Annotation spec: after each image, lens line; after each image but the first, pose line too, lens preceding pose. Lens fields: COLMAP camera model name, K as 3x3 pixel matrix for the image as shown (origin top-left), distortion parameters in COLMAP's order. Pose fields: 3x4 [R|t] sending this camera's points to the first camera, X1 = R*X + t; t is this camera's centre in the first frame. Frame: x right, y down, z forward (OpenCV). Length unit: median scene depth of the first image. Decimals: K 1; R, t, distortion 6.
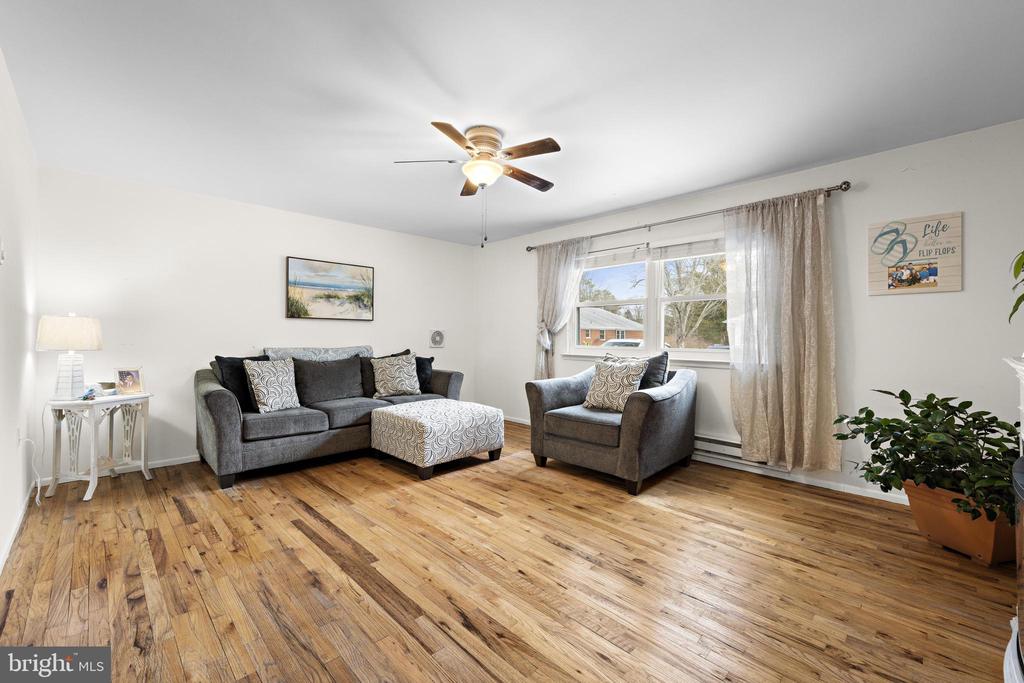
lens RADIAL K [[416.3, 0, 513.7], [0, 416.3, 335.5], [0, 0, 1]] dist [0.003181, -0.000547]
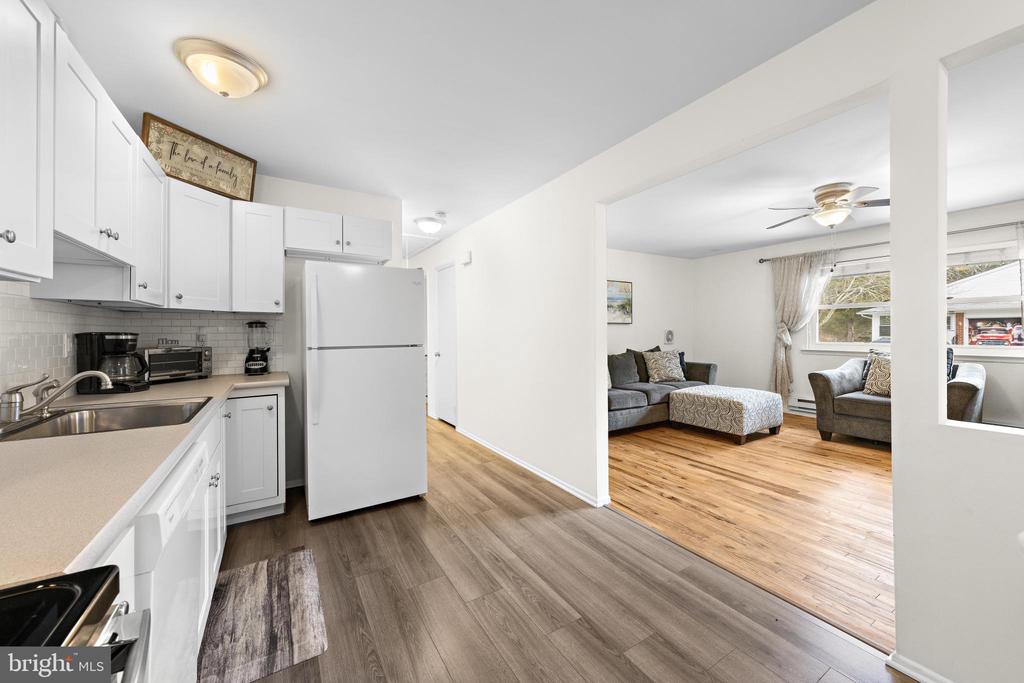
lens RADIAL K [[377.4, 0, 519.1], [0, 377.4, 333.0], [0, 0, 1]] dist [0.004774, -0.000917]
pose [[0.973369, -0.011407, -0.228959, -0.677570], [0.013149, 0.999895, 0.006087, -0.030159], [0.228865, -0.008935, 0.973417, -0.365332]]
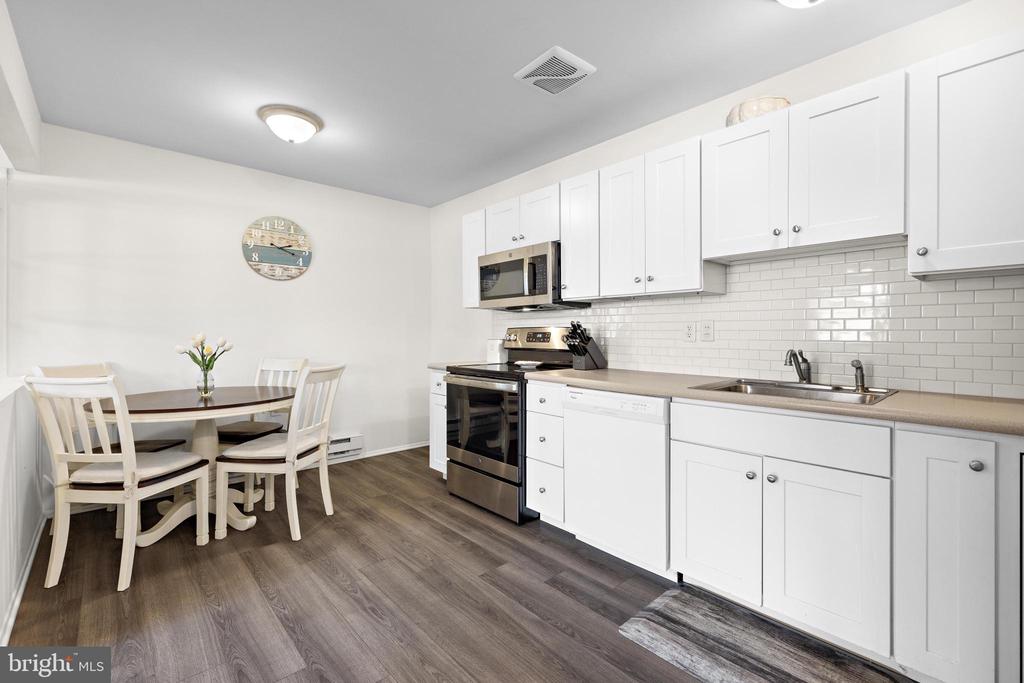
lens RADIAL K [[453.3, 0, 523.7], [0, 453.3, 335.7], [0, 0, 1]] dist [0.000780, -0.001028]
pose [[-0.999239, -0.008261, 0.038132, -0.921128], [-0.008308, 0.999965, -0.001073, -0.005669], [-0.038122, -0.001390, -0.999272, 0.602221]]
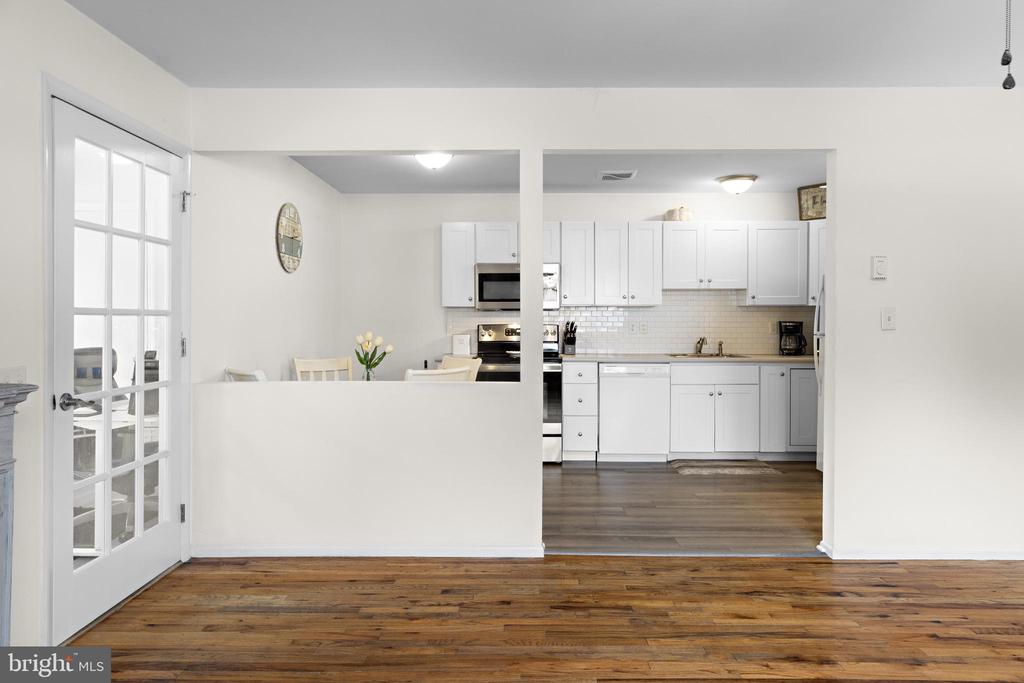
lens RADIAL K [[665.3, 0, 520.9], [0, 665.3, 327.7], [0, 0, 1]] dist [0.005641, 0.003330]
pose [[-0.705949, 0.000949, -0.708262, 0.490466], [-0.000637, 0.999998, 0.001975, -0.020579], [0.708262, 0.001846, -0.705947, 0.952528]]
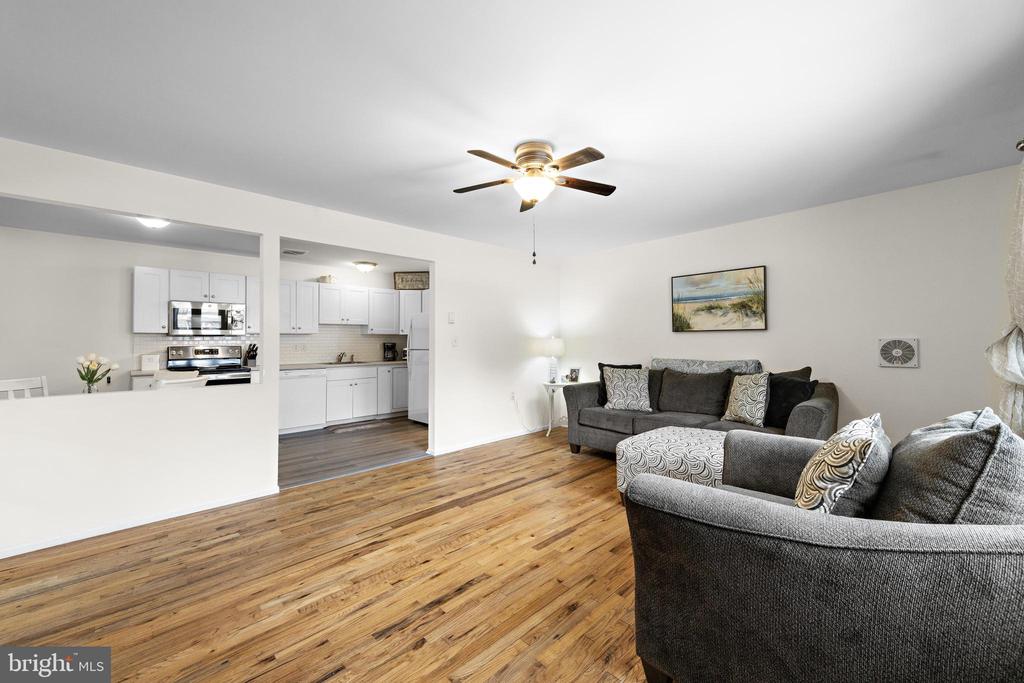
lens RADIAL K [[401.1, 0, 519.0], [0, 401.1, 331.2], [0, 0, 1]] dist [-0.002674, 0.001906]
pose [[0.004453, -0.031558, -0.999492, 0.757328], [0.011149, 0.999441, -0.031507, -0.021496], [0.999928, -0.011003, 0.004802, 0.829589]]
